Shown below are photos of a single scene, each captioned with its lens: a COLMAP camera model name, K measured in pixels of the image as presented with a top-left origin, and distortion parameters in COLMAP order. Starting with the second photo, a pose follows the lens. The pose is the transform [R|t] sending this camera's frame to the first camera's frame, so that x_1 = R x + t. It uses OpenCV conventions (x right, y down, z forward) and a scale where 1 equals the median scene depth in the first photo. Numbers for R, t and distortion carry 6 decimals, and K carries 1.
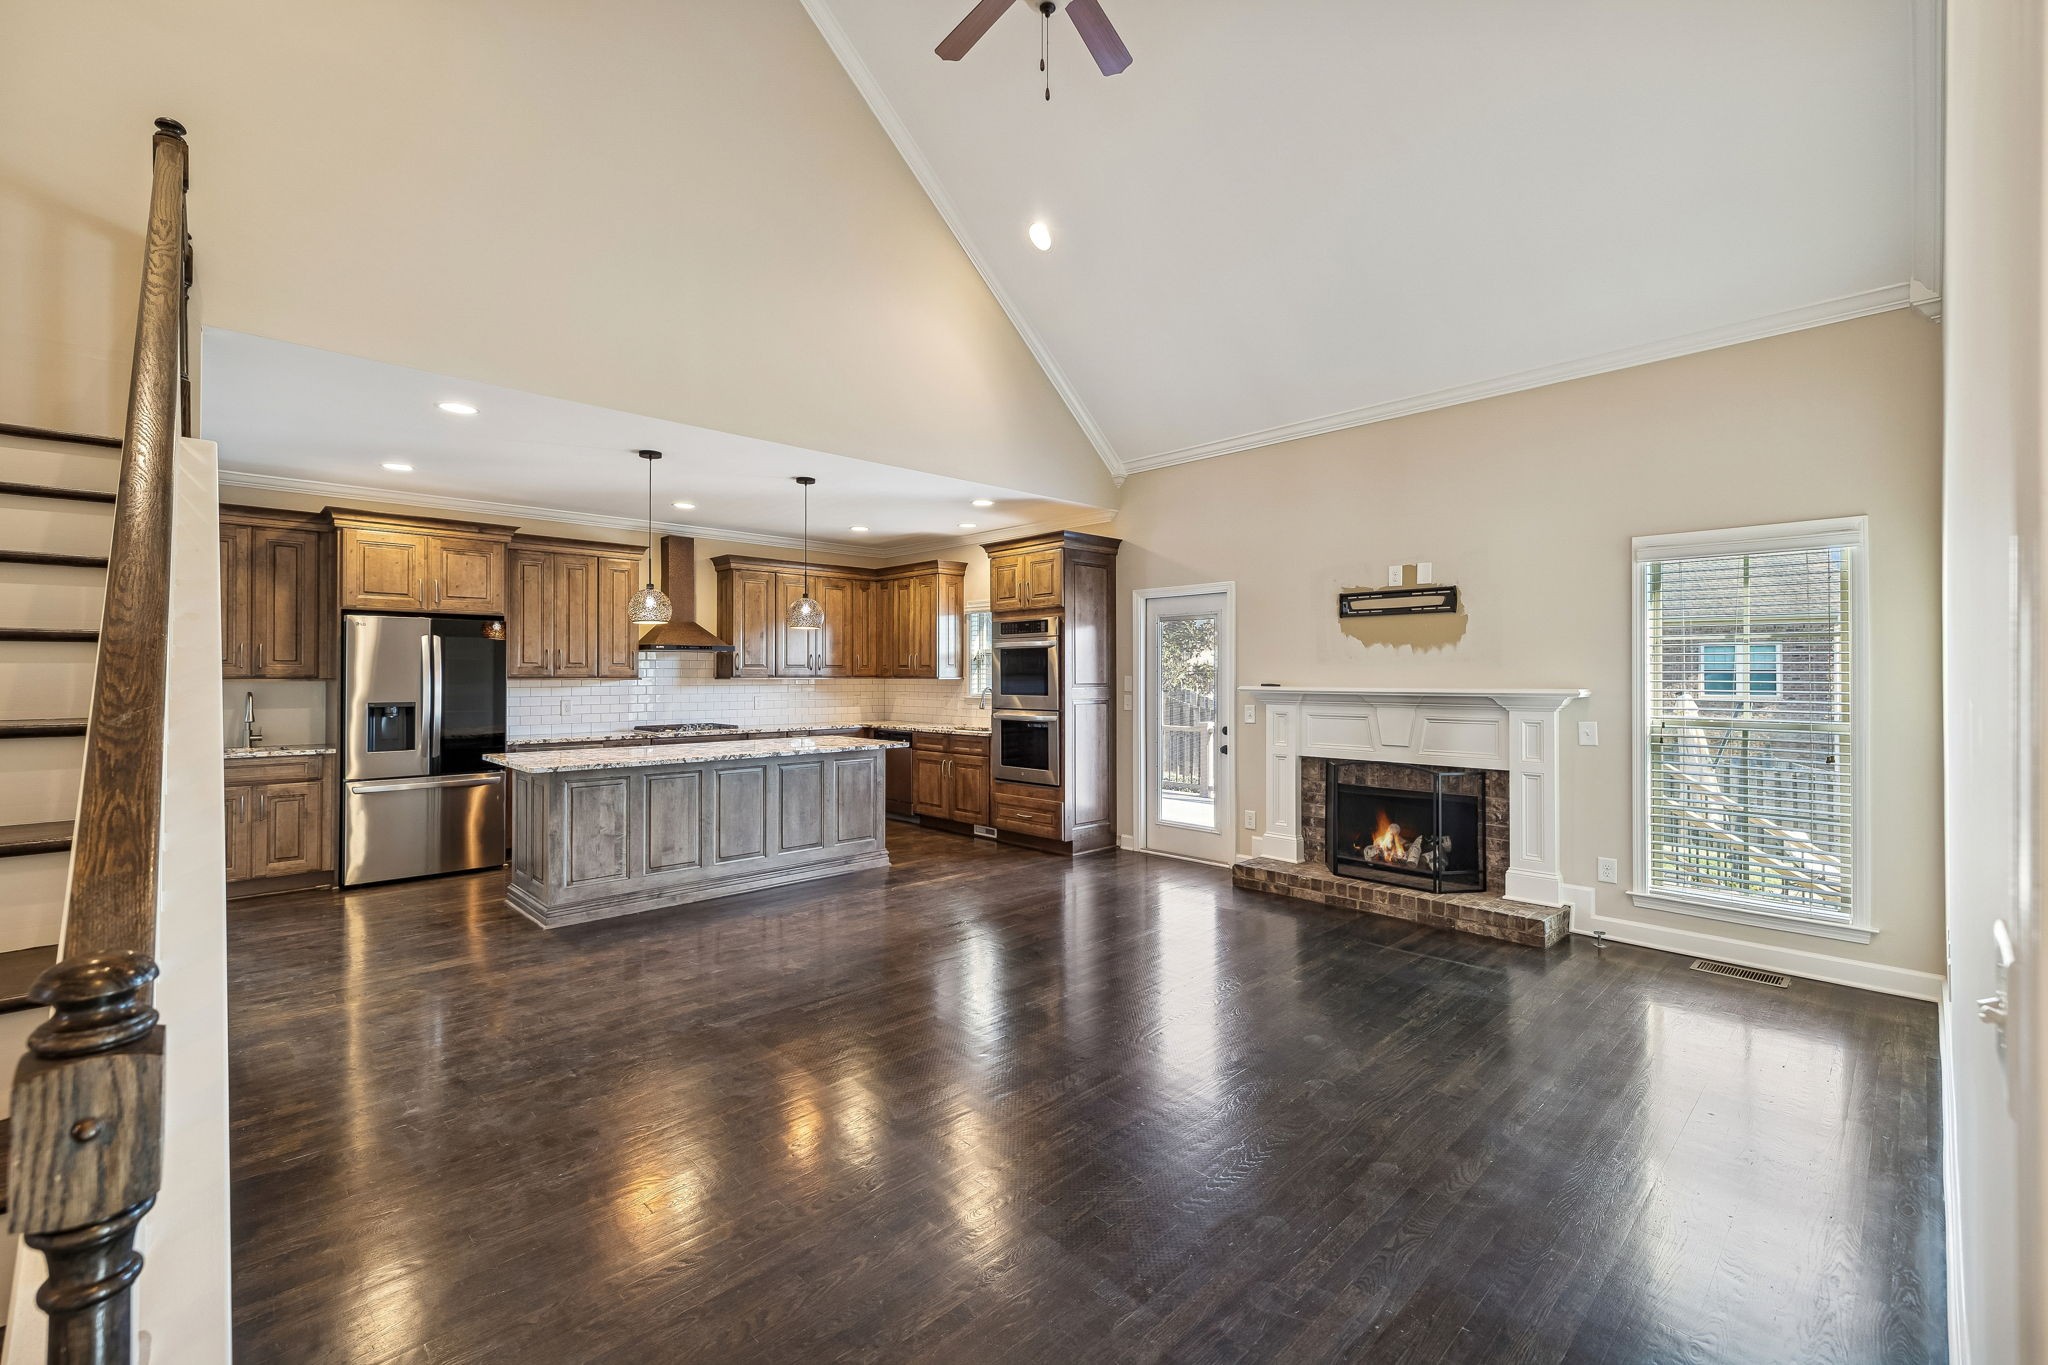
lens RADIAL K [[864.2, 0, 1024.0], [0, 864.2, 682.5], [0, 0, 1]] dist [-0.000354, 0.000191]
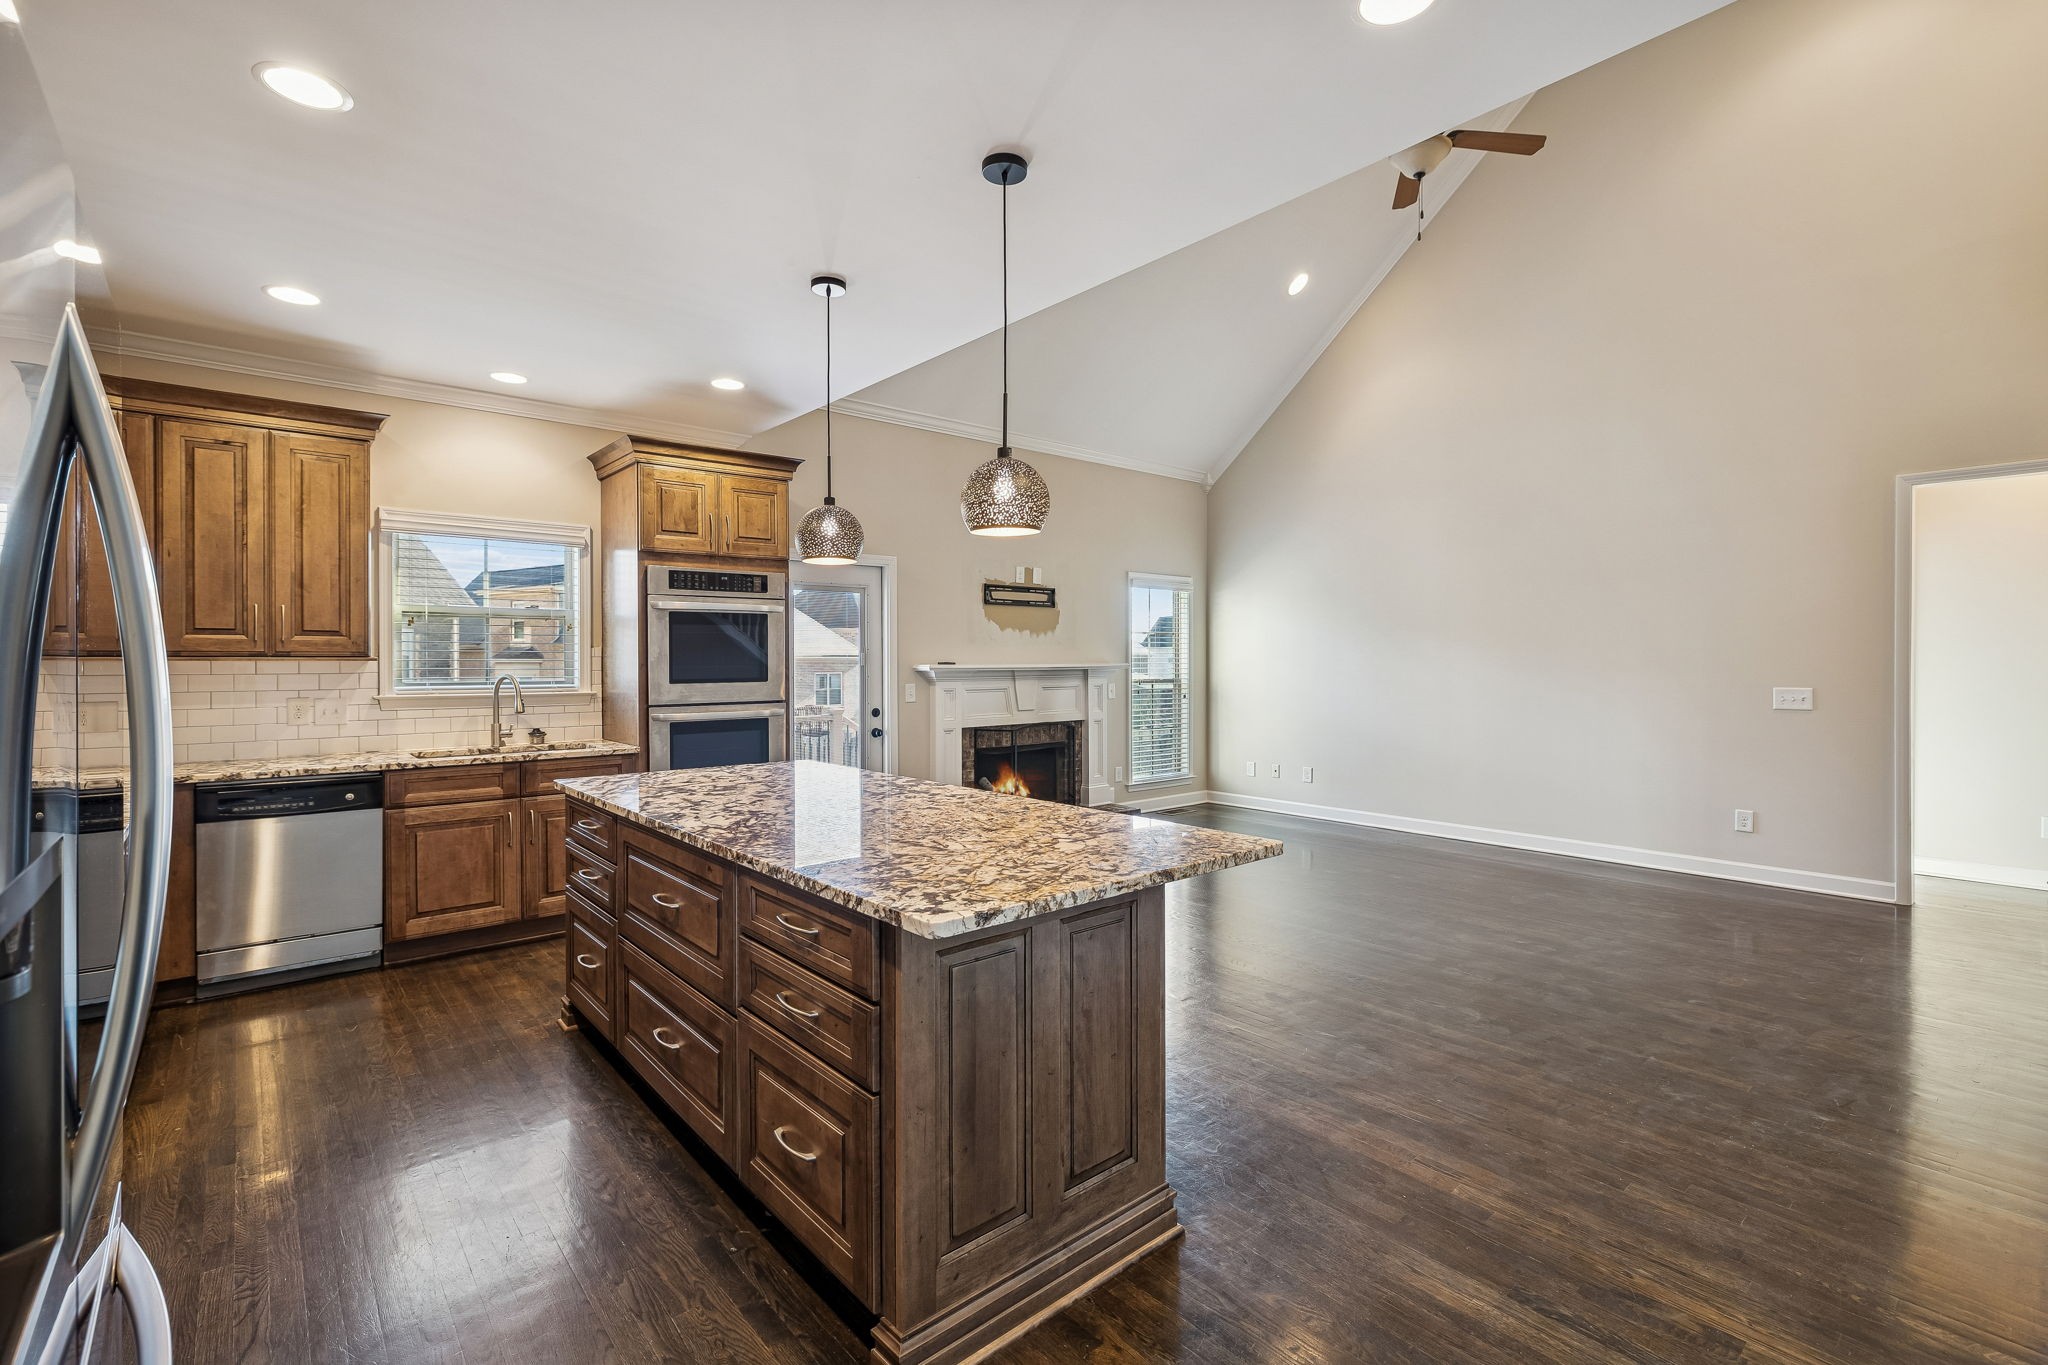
lens RADIAL K [[913.3, 0, 1019.9], [0, 913.3, 661.6], [0, 0, 1]] dist [-0.000635, 0.000038]
pose [[0.060254, -0.001657, 0.998182, -0.874821], [0.012012, 0.999927, 0.000935, 0.001025], [-0.998111, 0.011934, 0.060269, 0.905726]]
